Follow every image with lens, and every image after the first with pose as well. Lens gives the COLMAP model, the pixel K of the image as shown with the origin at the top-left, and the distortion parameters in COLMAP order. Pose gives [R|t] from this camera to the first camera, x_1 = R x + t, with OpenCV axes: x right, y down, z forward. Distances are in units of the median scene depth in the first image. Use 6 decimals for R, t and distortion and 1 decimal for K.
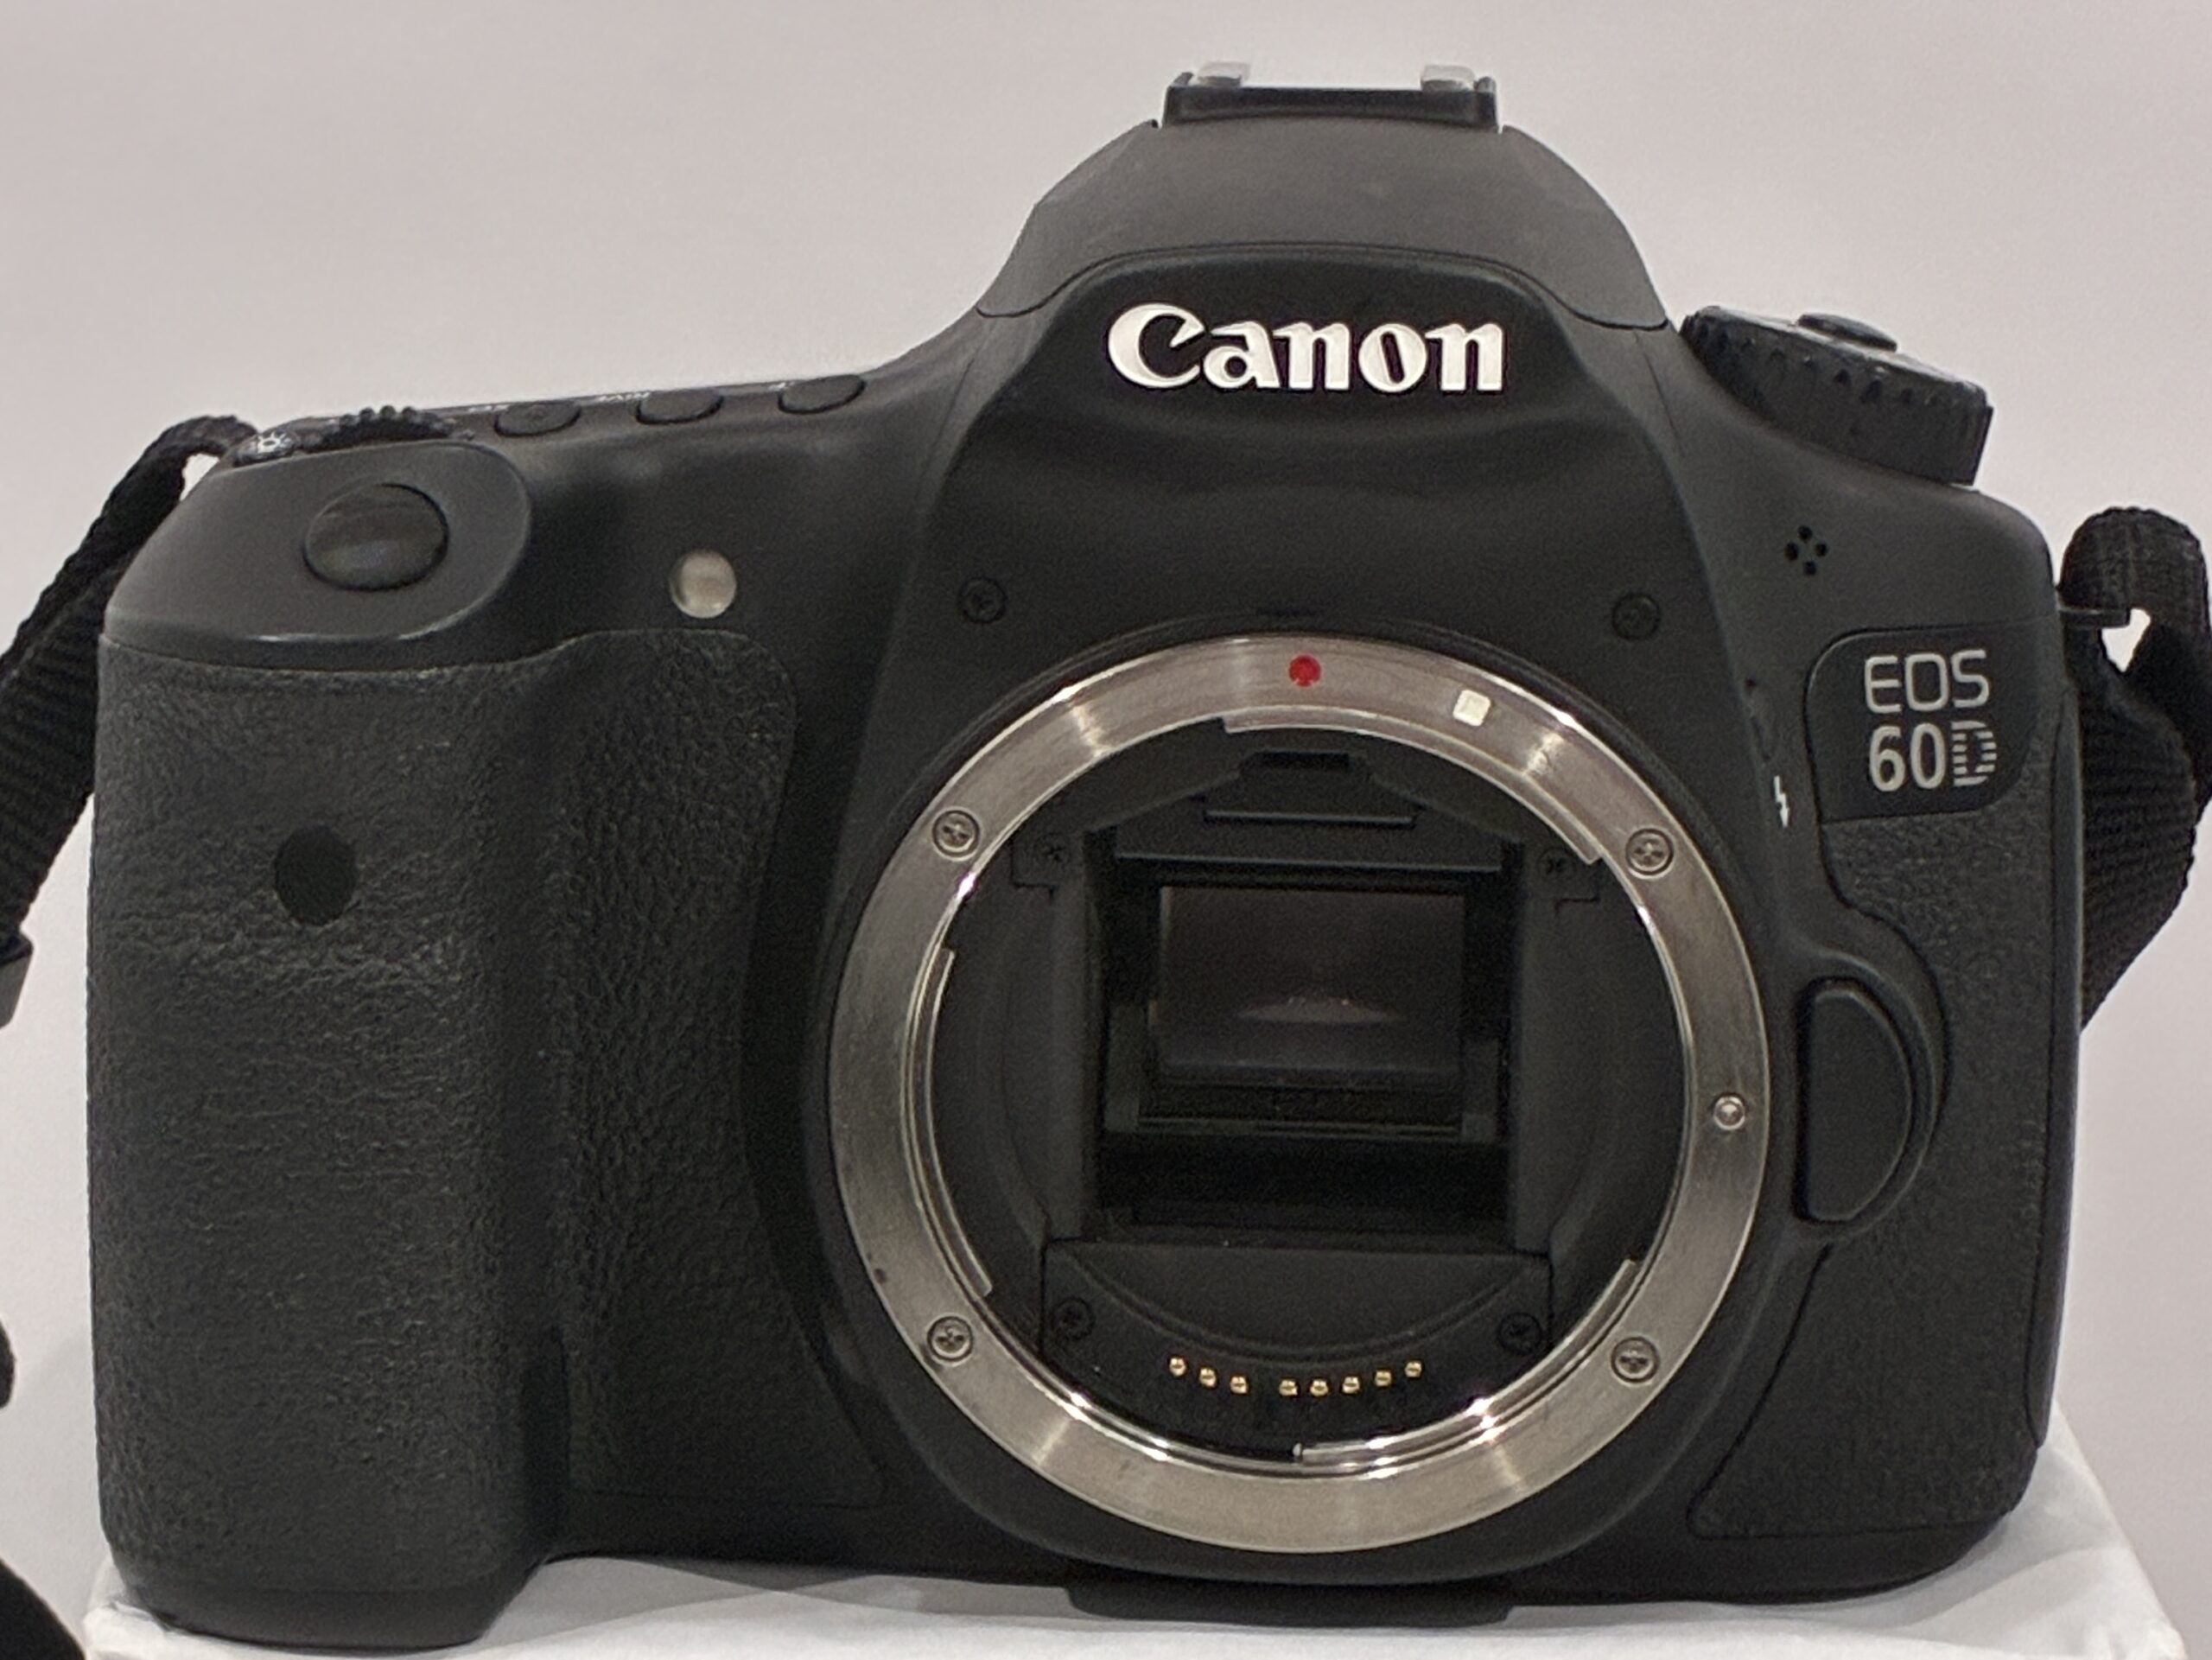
lens RADIAL K [[6203.7, 0, 1081.4], [0, 6203.7, 908.7], [0, 0, 1]] dist [0.175590, 0.000000]
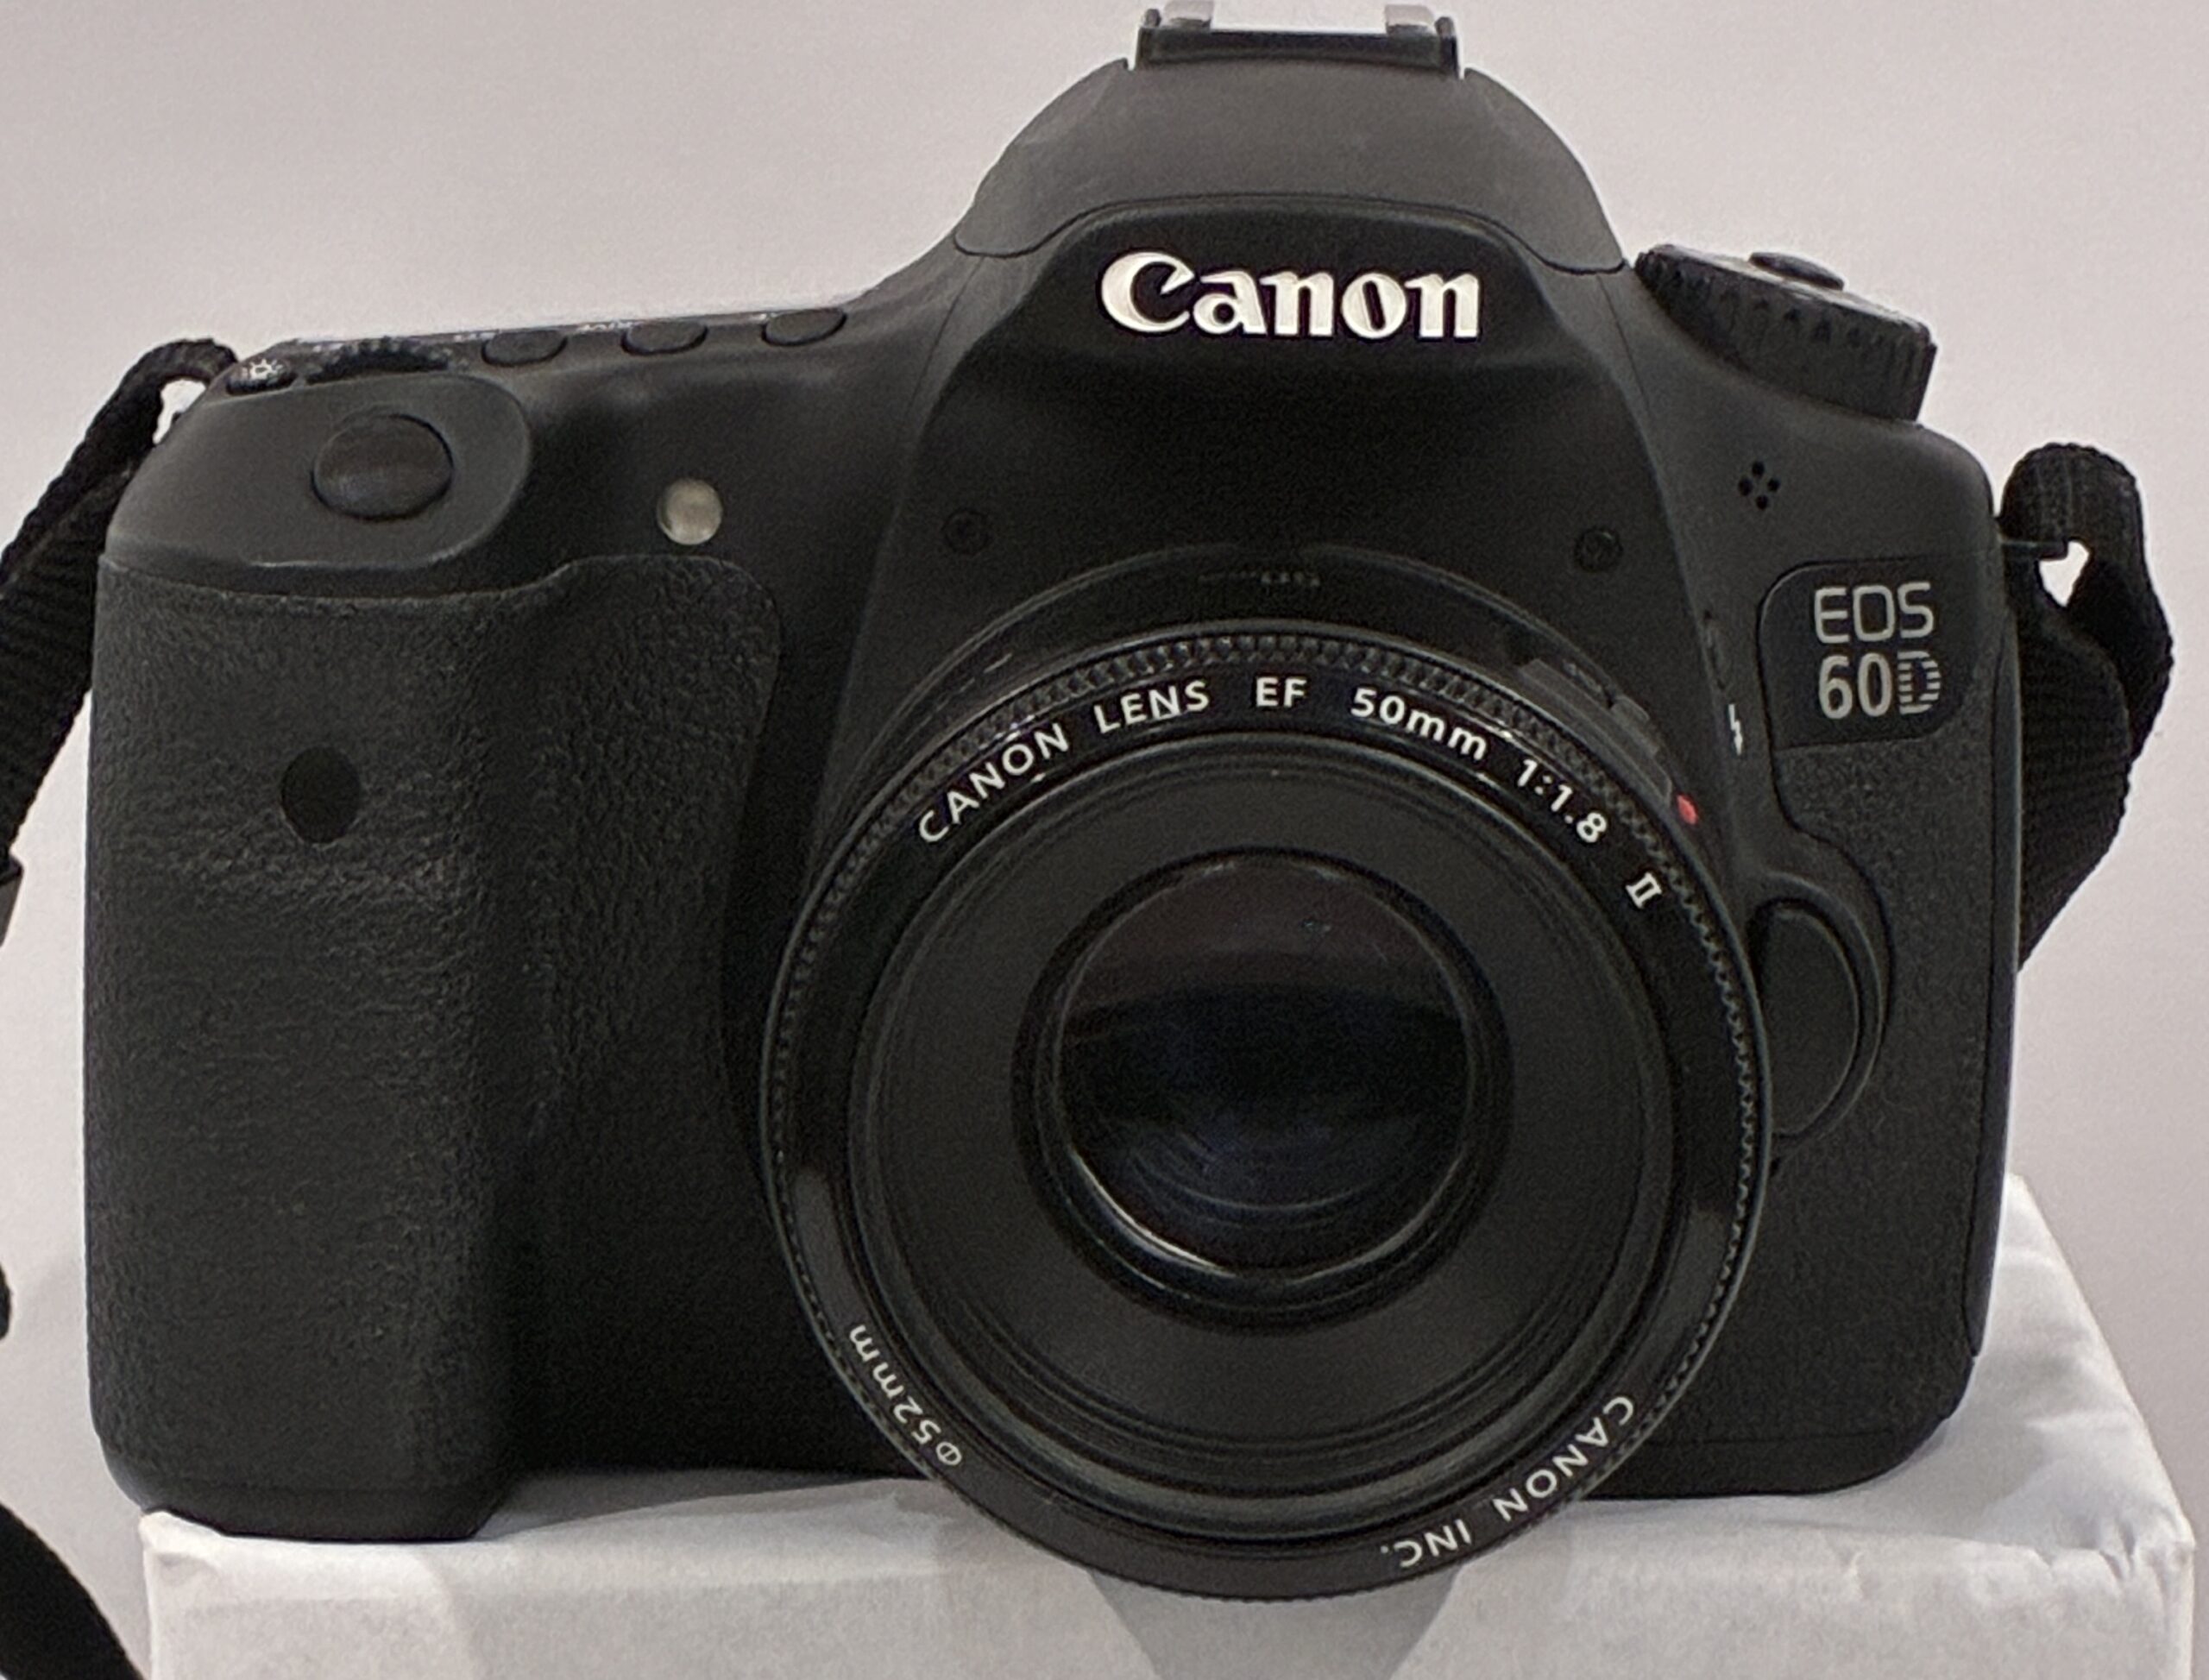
lens RADIAL K [[6996.8, 0, 1109.4], [0, 6996.8, 839.1], [0, 0, 1]] dist [0.137488, 0.000000]
pose [[0.999393, 0.004048, 0.034610, -0.031437], [-0.004178, 0.999985, 0.003677, -0.002667], [-0.034594, -0.003819, 0.999394, -0.160182]]
